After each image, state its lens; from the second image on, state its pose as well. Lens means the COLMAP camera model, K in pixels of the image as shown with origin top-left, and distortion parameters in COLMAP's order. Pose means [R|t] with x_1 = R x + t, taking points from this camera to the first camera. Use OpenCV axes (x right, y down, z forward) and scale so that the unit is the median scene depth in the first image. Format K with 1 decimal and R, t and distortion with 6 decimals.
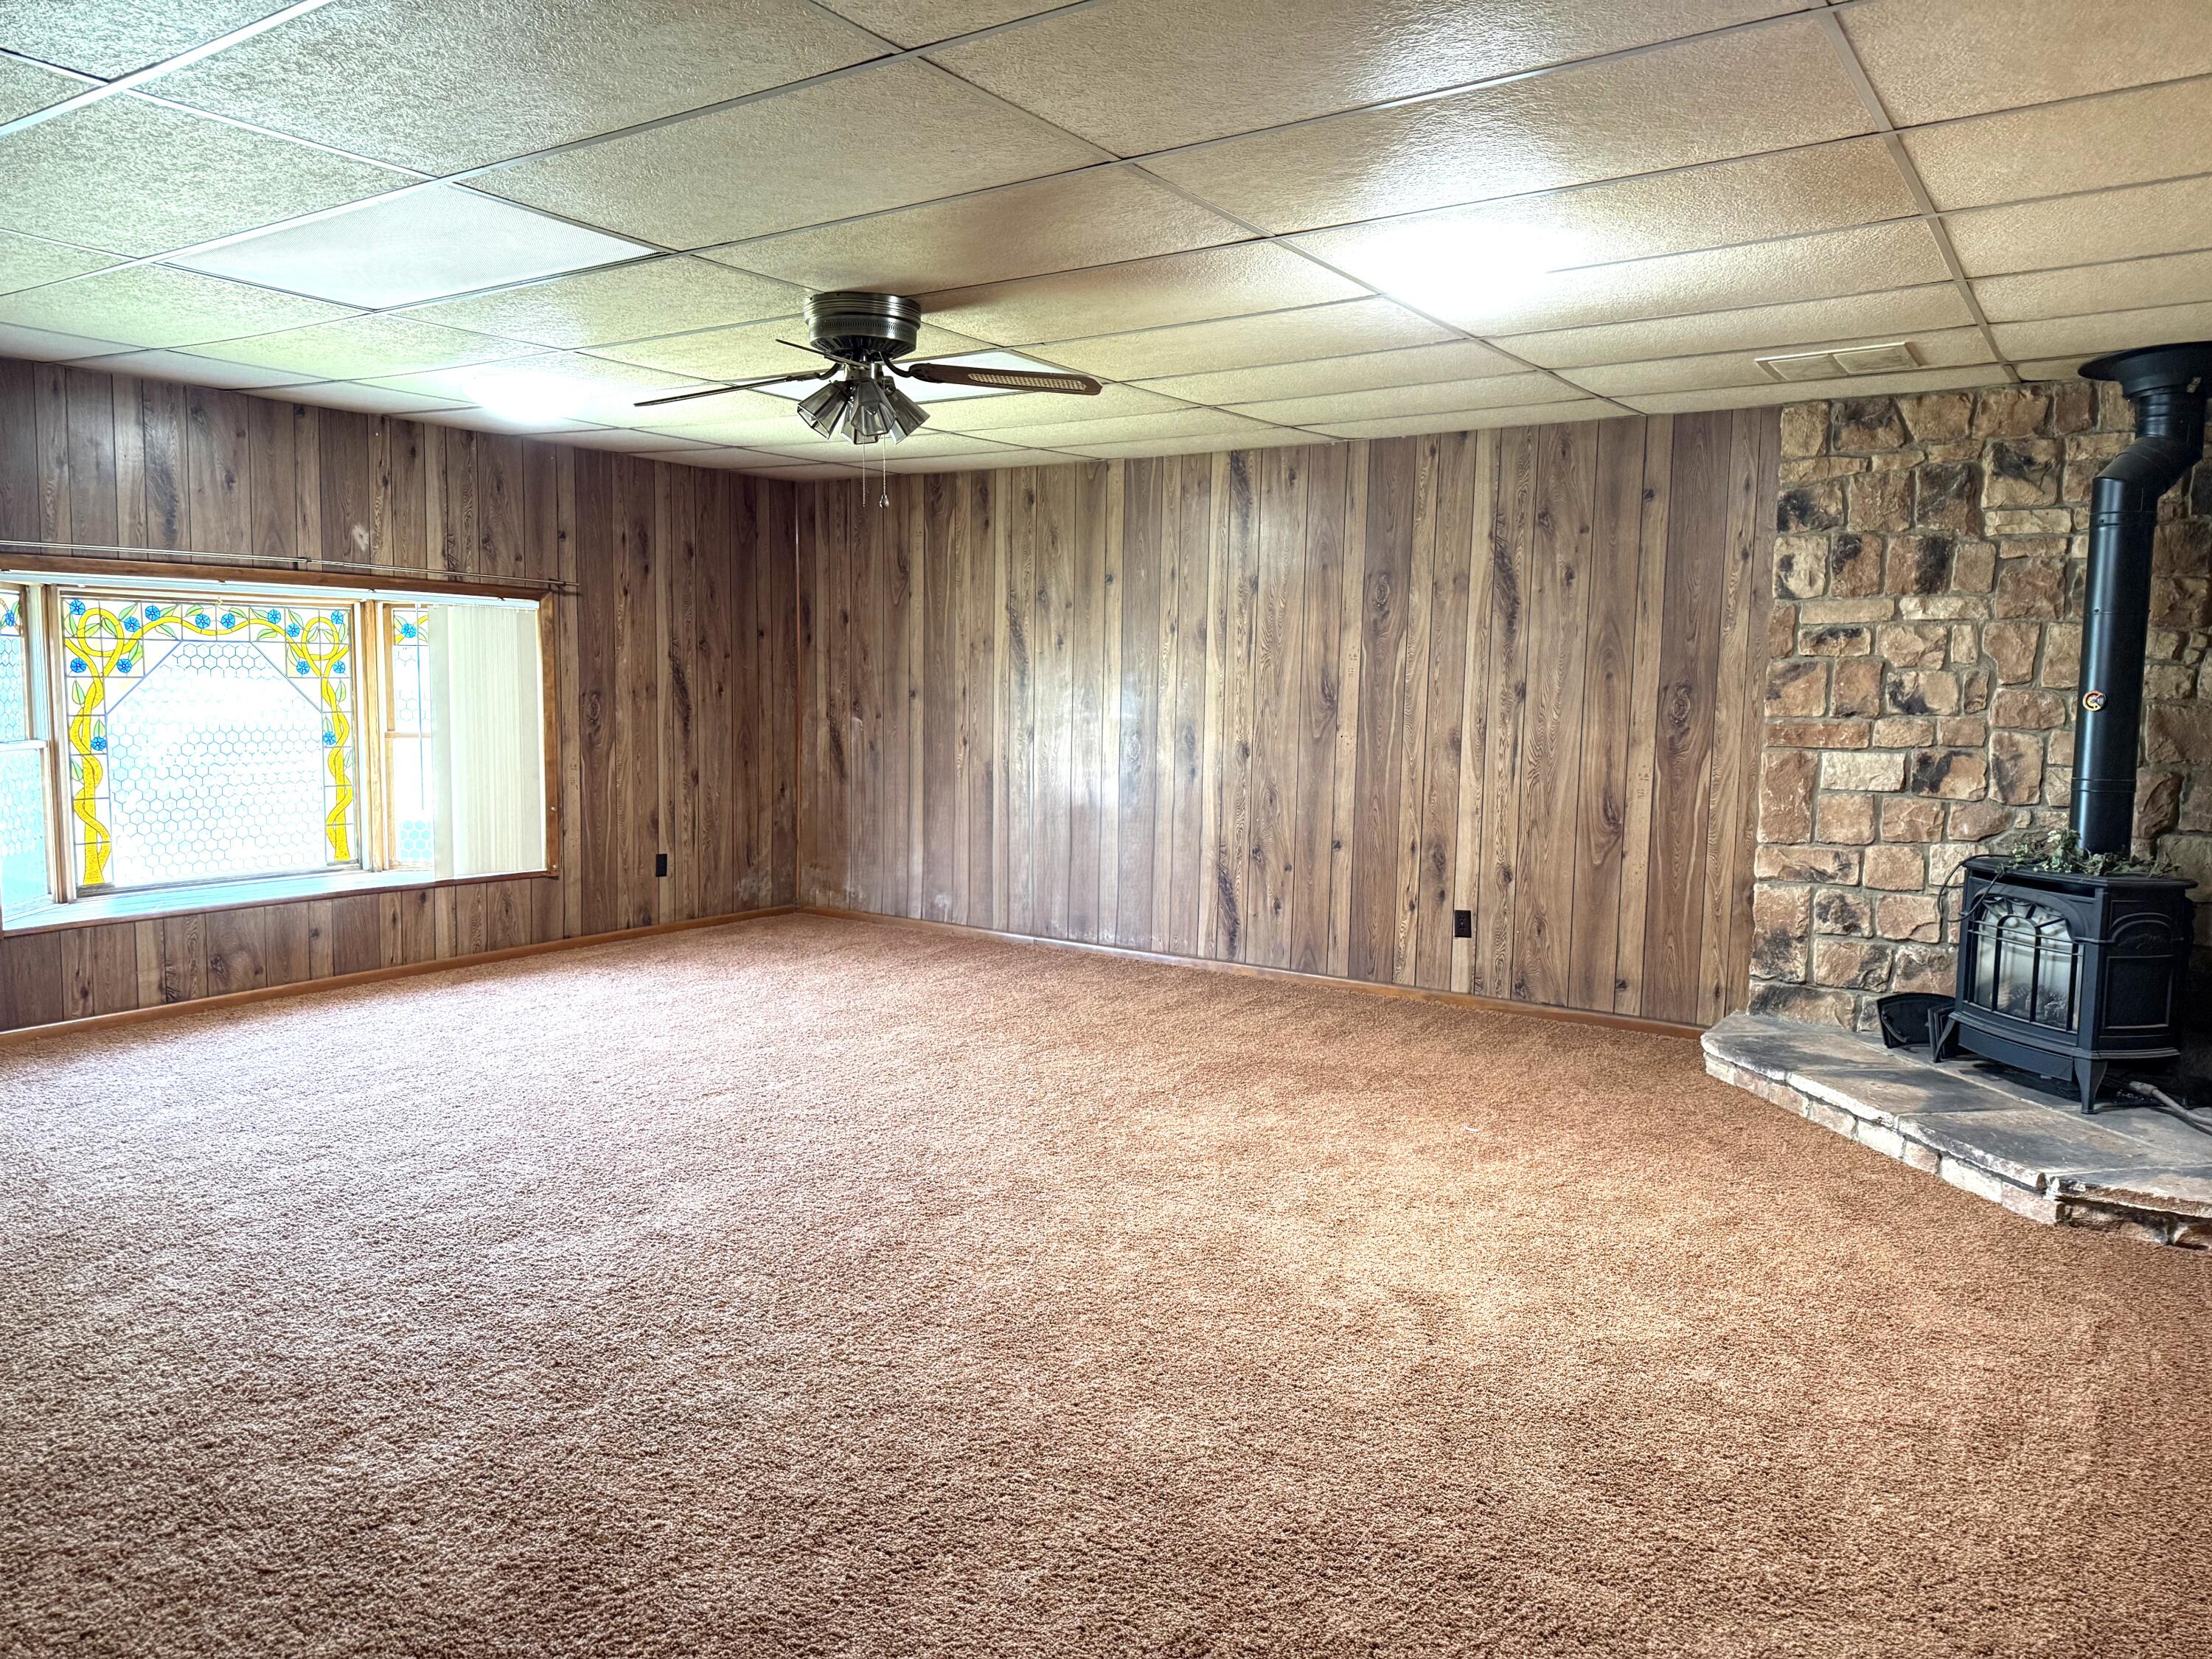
lens RADIAL K [[1529.0, 0, 1126.3], [0, 1529.0, 817.9], [0, 0, 1]] dist [0.155410, -0.213923]
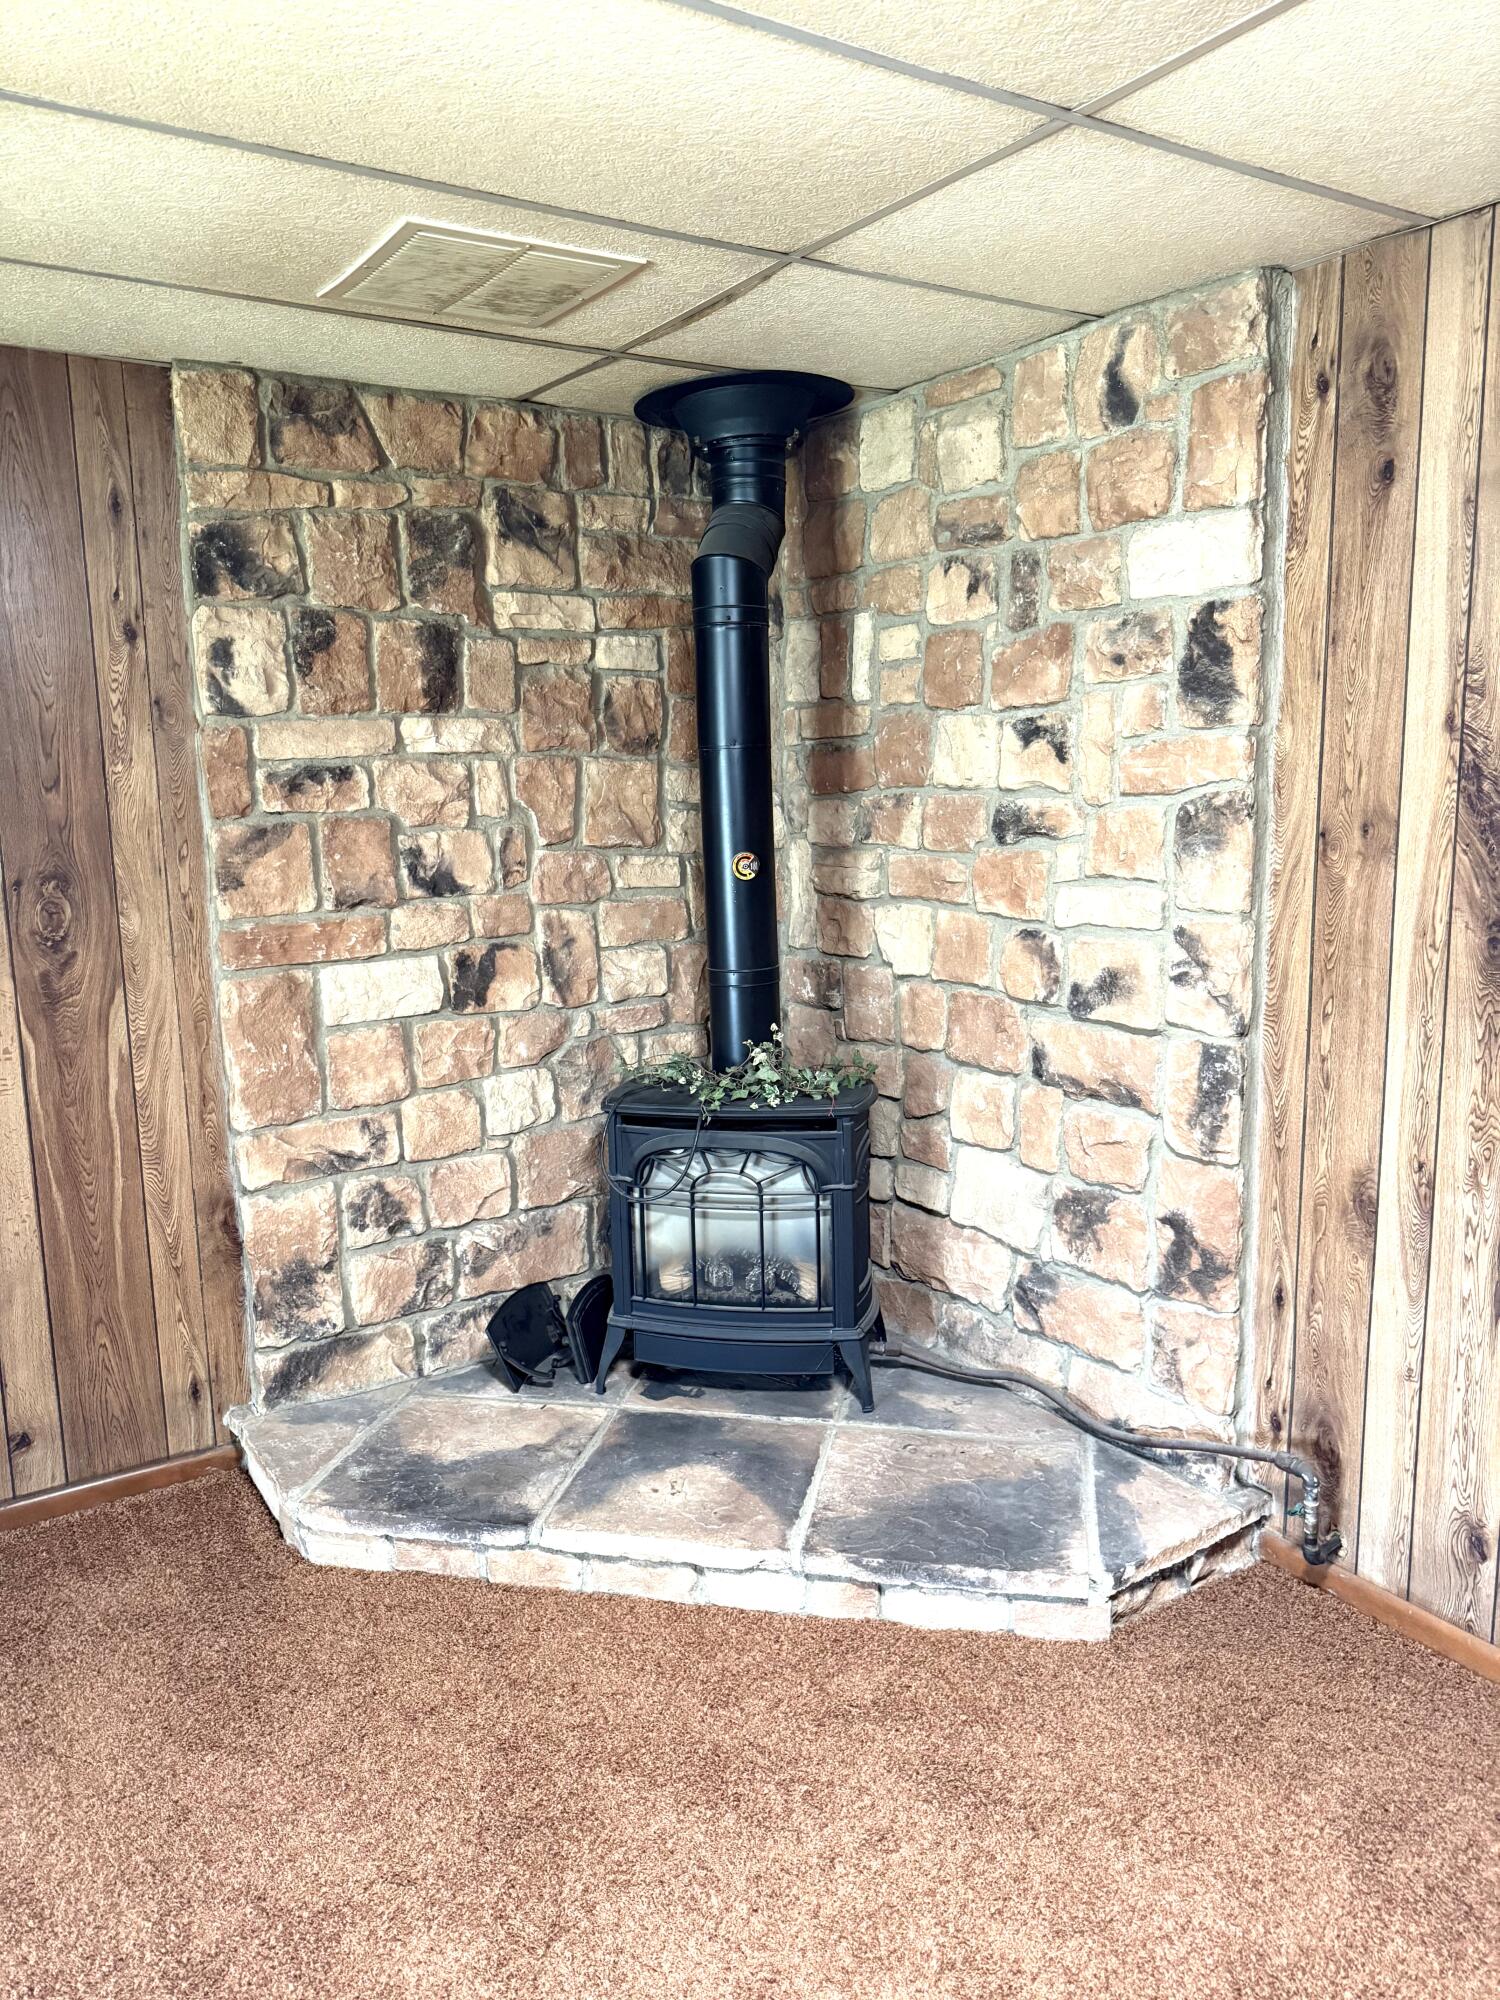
lens RADIAL K [[1432.7, 0, 842.5], [0, 1432.7, 1011.2], [0, 0, 1]] dist [0.163703, -0.300538]
pose [[0.394913, -0.177214, 0.901465, 0.004760], [0.114118, 0.983083, 0.143266, -0.084203], [-0.911603, 0.046295, 0.408456, 0.577342]]
